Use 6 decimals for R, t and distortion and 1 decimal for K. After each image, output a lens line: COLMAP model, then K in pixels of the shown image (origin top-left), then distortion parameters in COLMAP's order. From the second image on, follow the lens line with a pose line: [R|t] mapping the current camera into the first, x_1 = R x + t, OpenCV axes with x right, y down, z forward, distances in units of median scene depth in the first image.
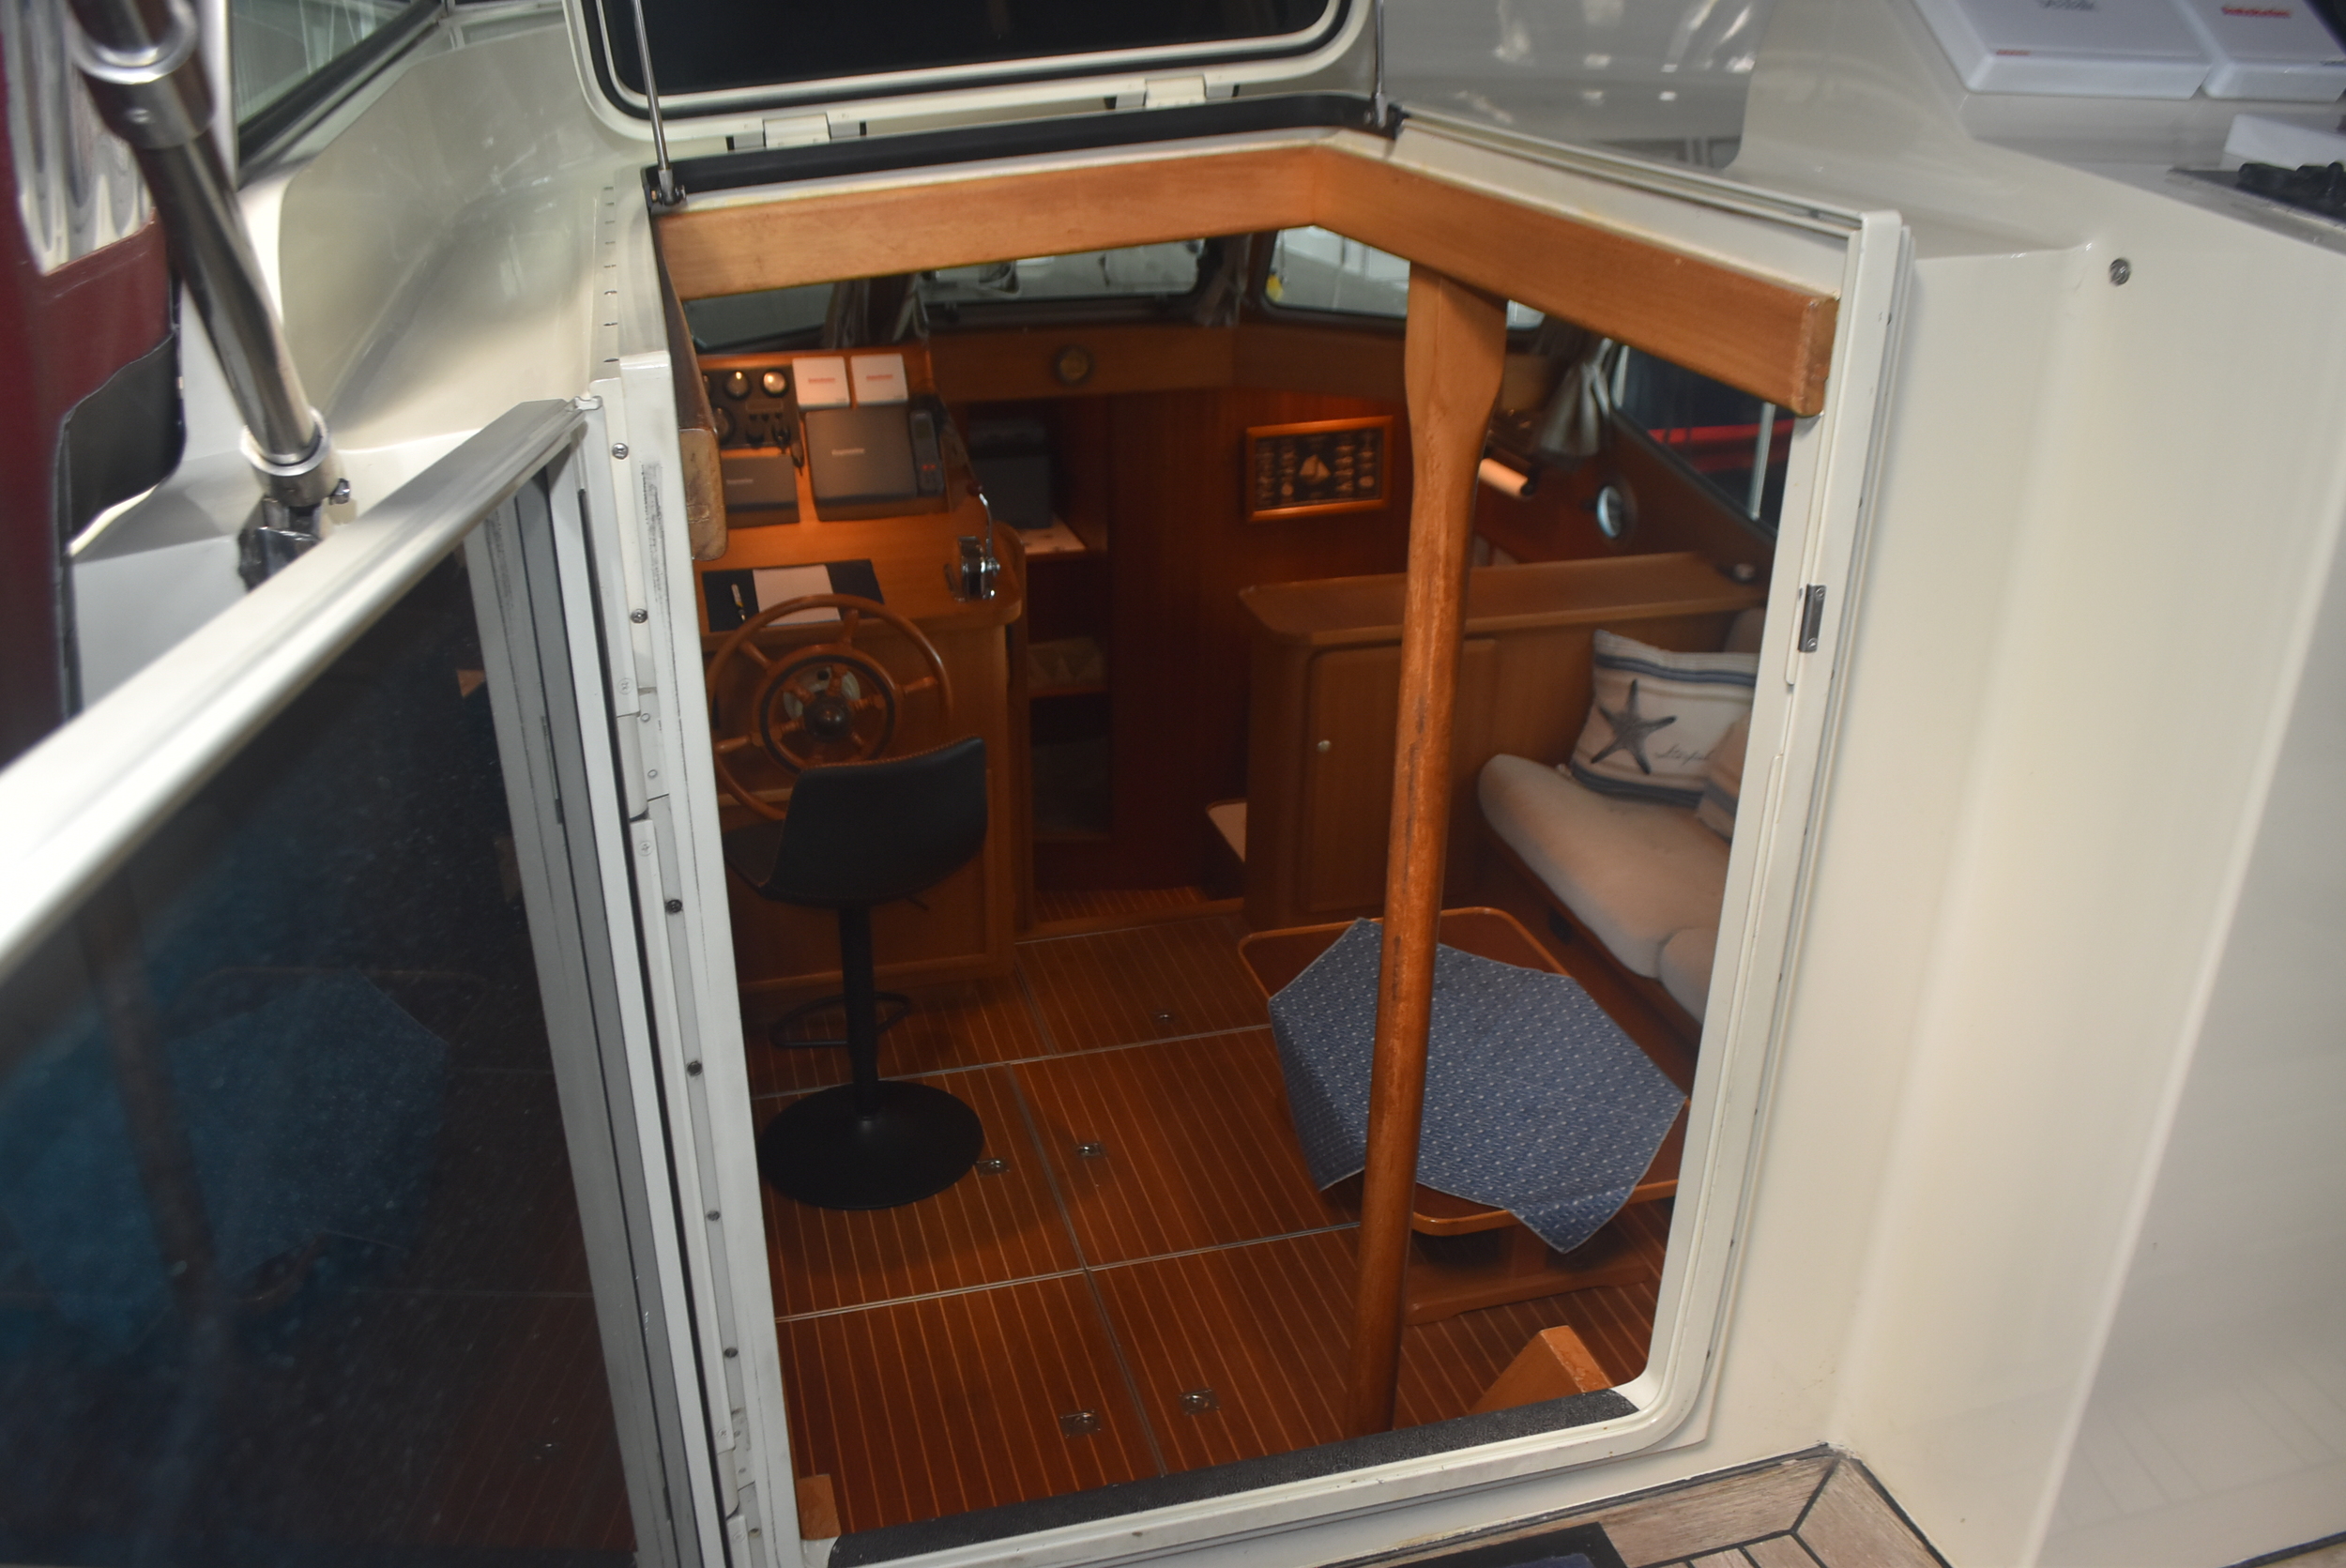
lens RADIAL K [[1868.9, 0, 1164.2], [0, 1868.9, 808.7], [0, 0, 1]] dist [-0.072831, 0.011936]
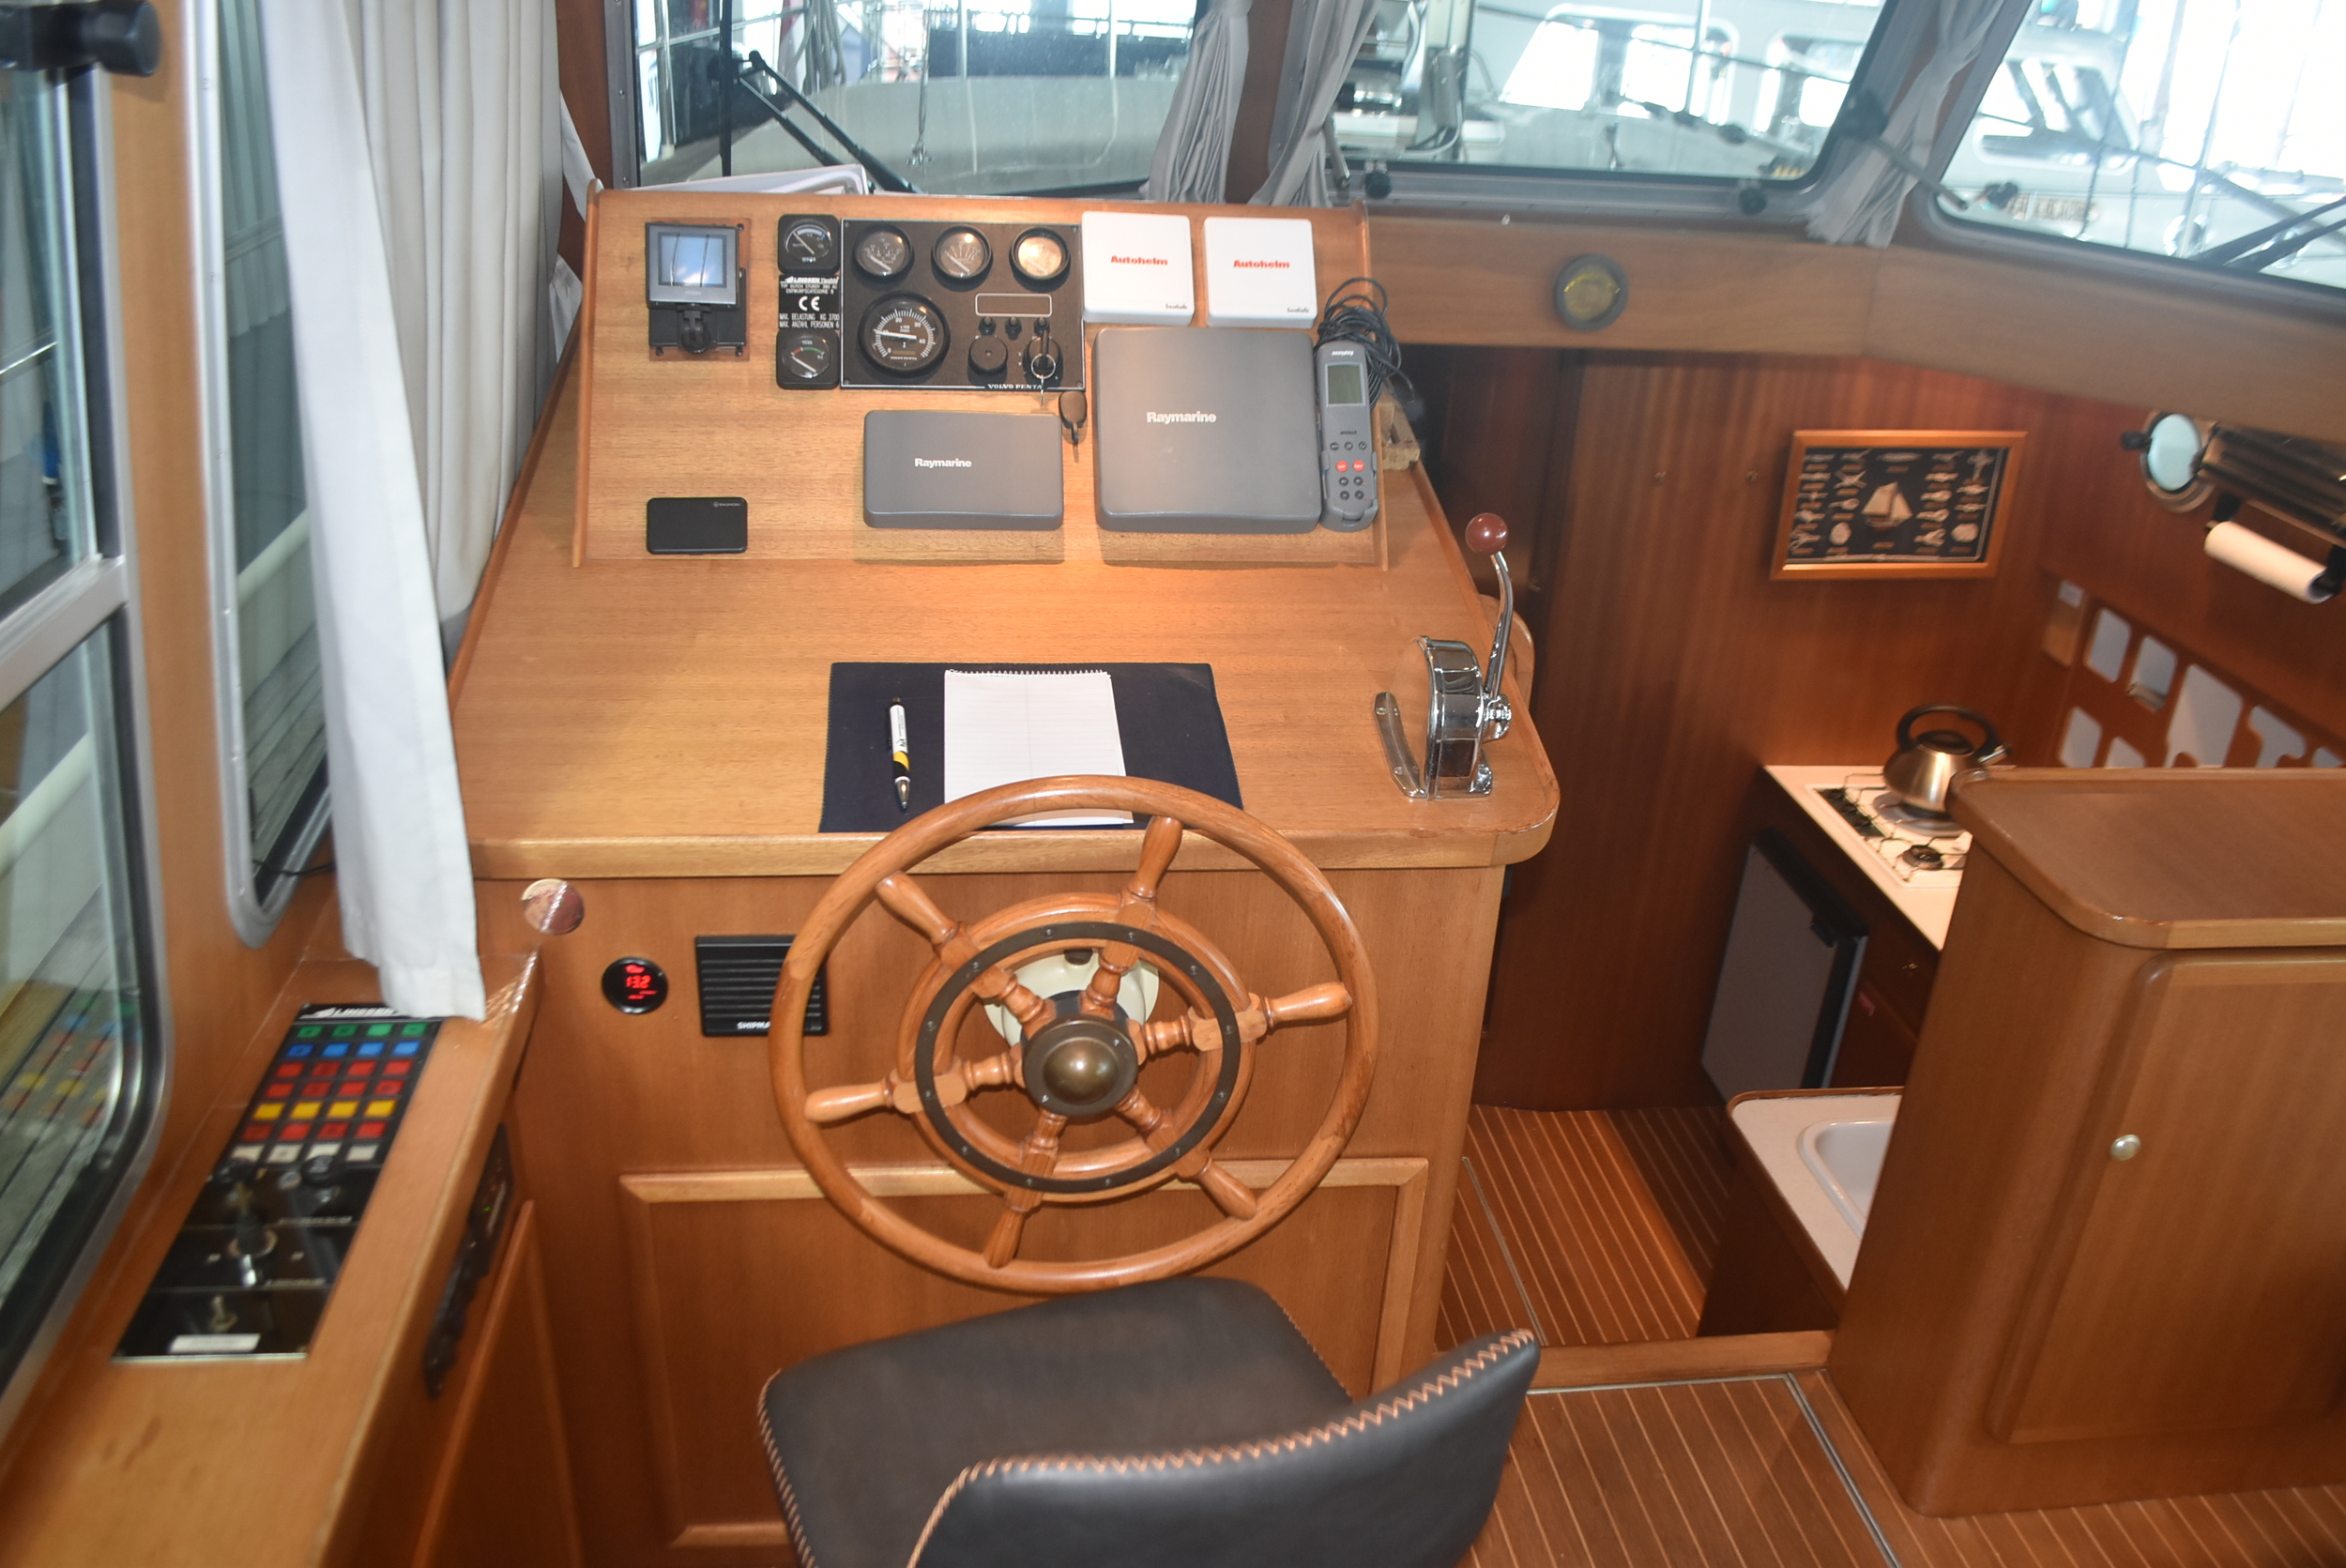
lens RADIAL K [[1868.9, 0, 1164.2], [0, 1868.9, 808.7], [0, 0, 1]] dist [-0.072831, 0.011936]
pose [[0.986176, 0.109358, -0.124493, -0.106632], [-0.107176, 0.993948, 0.024108, -0.106869], [0.126376, -0.010432, 0.991928, 0.543347]]
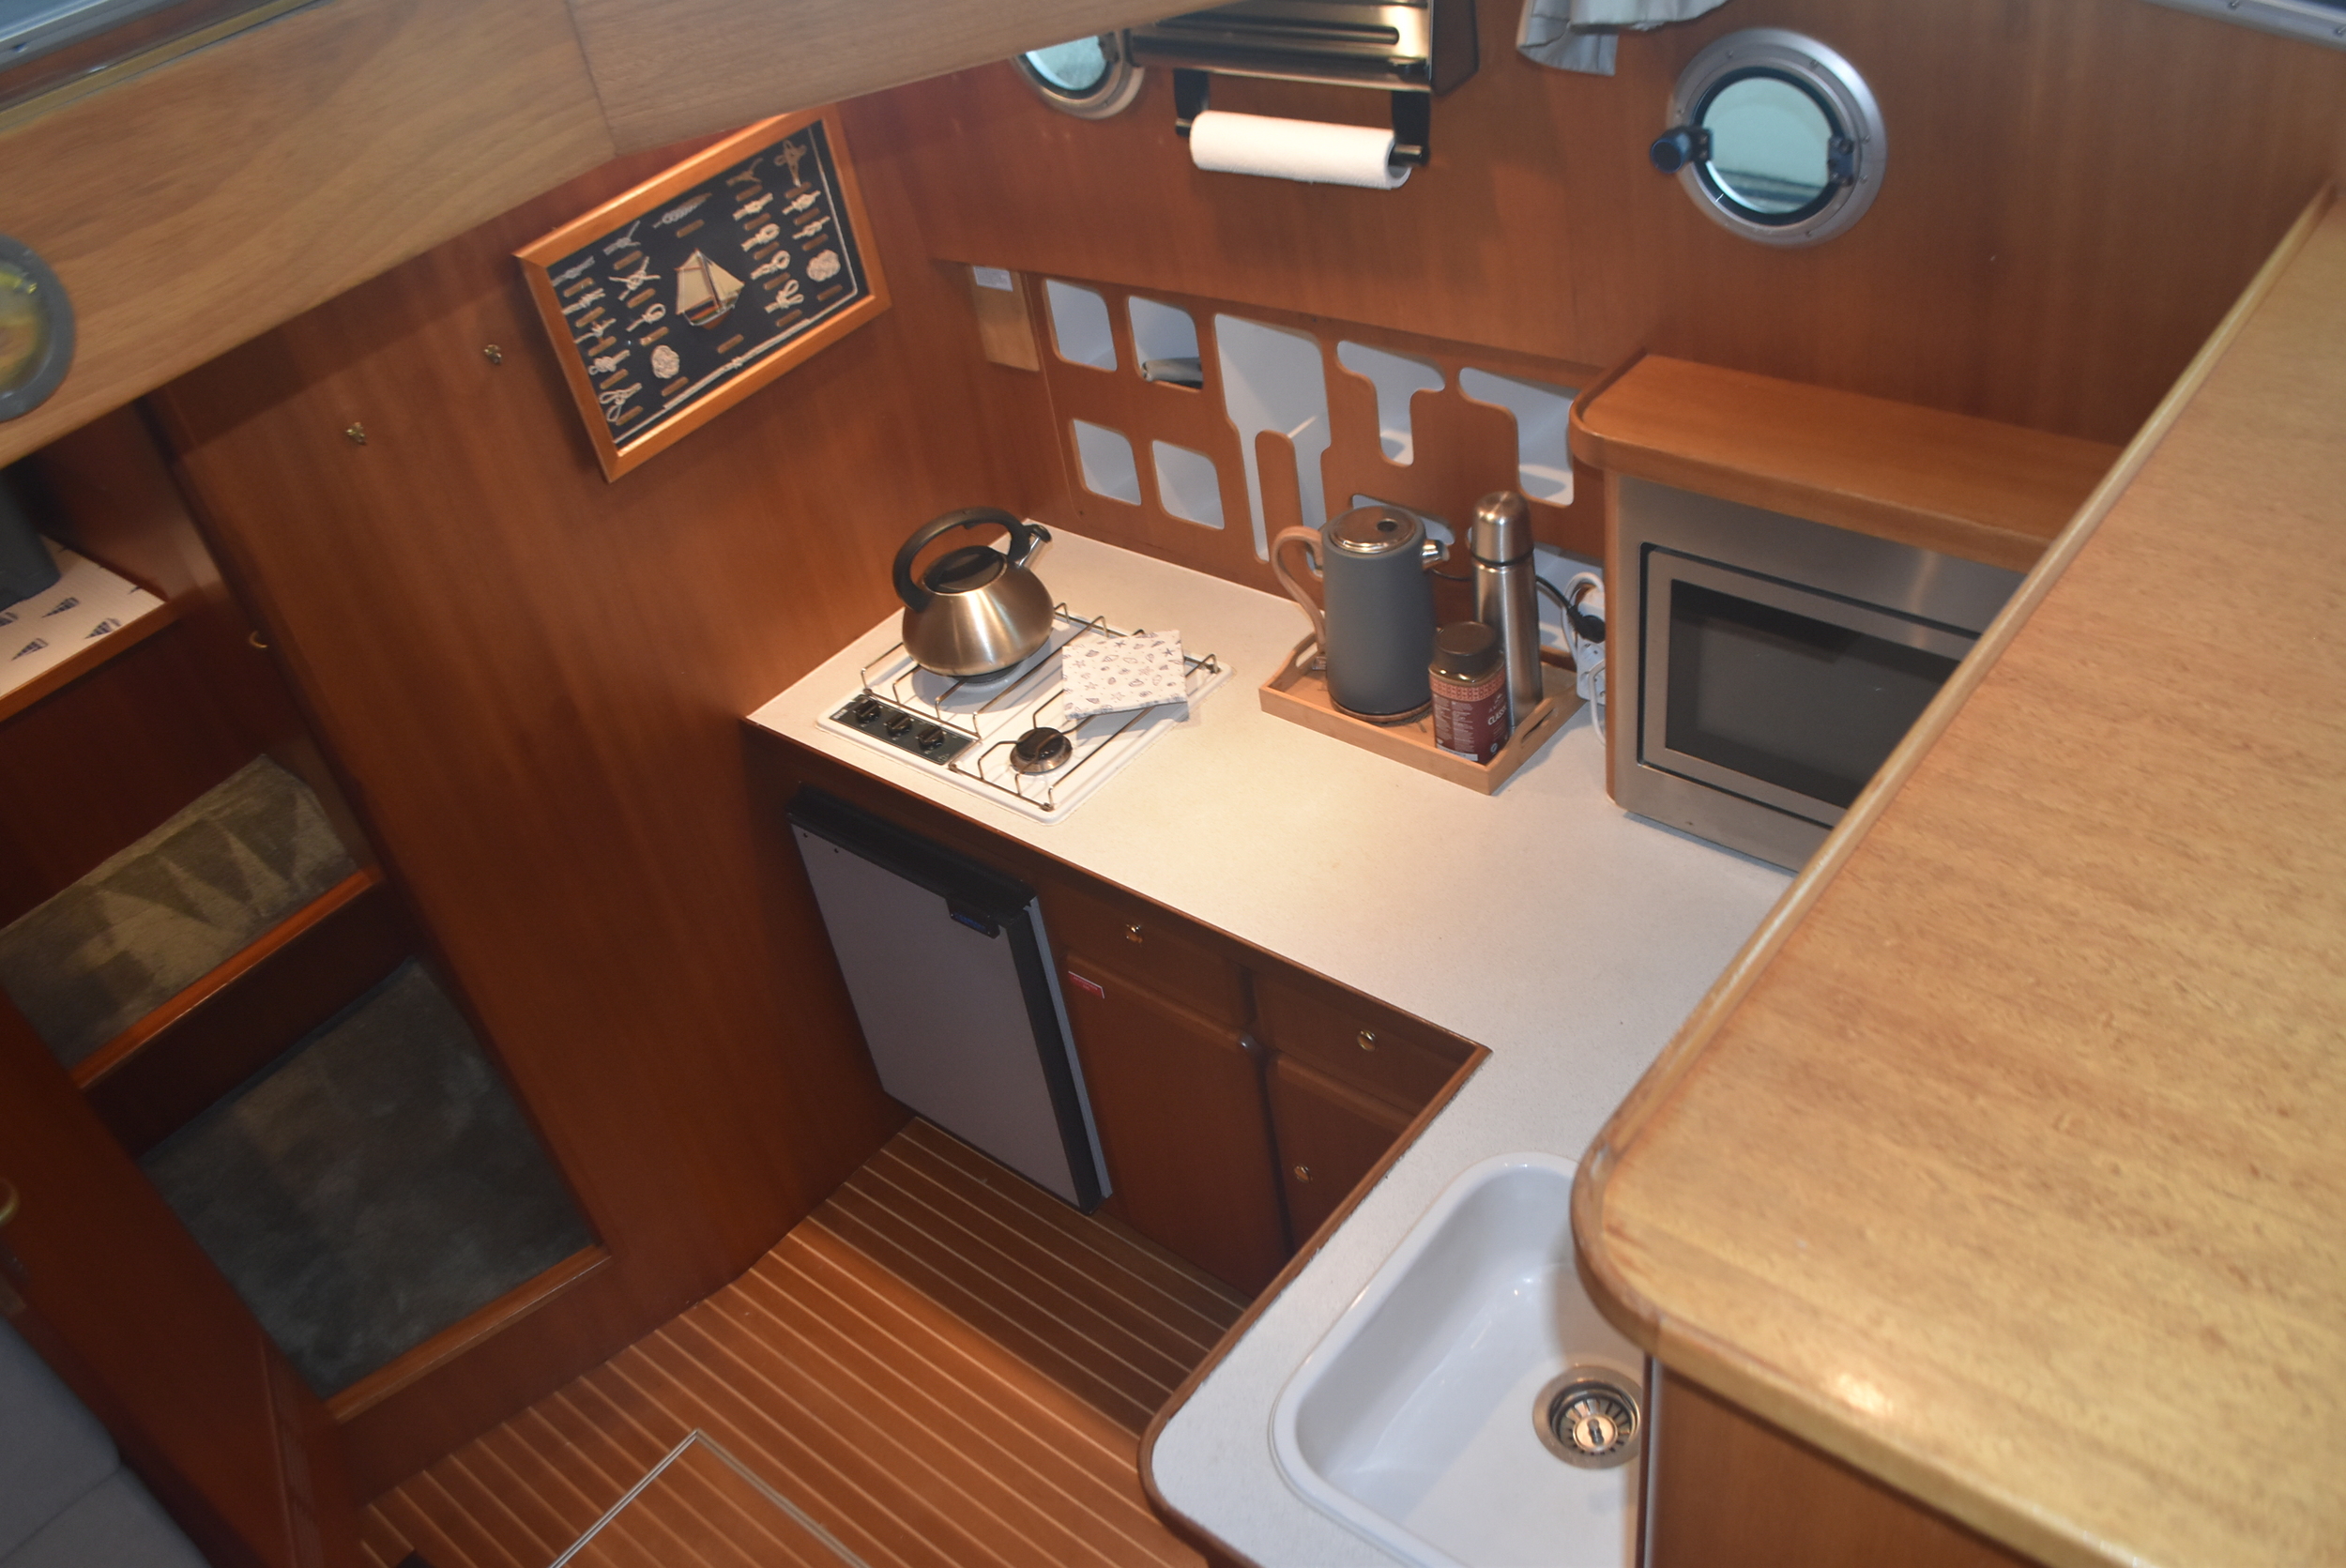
lens RADIAL K [[1868.9, 0, 1164.2], [0, 1868.9, 808.7], [0, 0, 1]] dist [-0.072831, 0.011936]
pose [[0.818706, -0.456487, 0.348339, -0.038742], [0.377858, 0.885076, 0.271778, -0.234684], [-0.432369, -0.090883, 0.897105, 0.916398]]
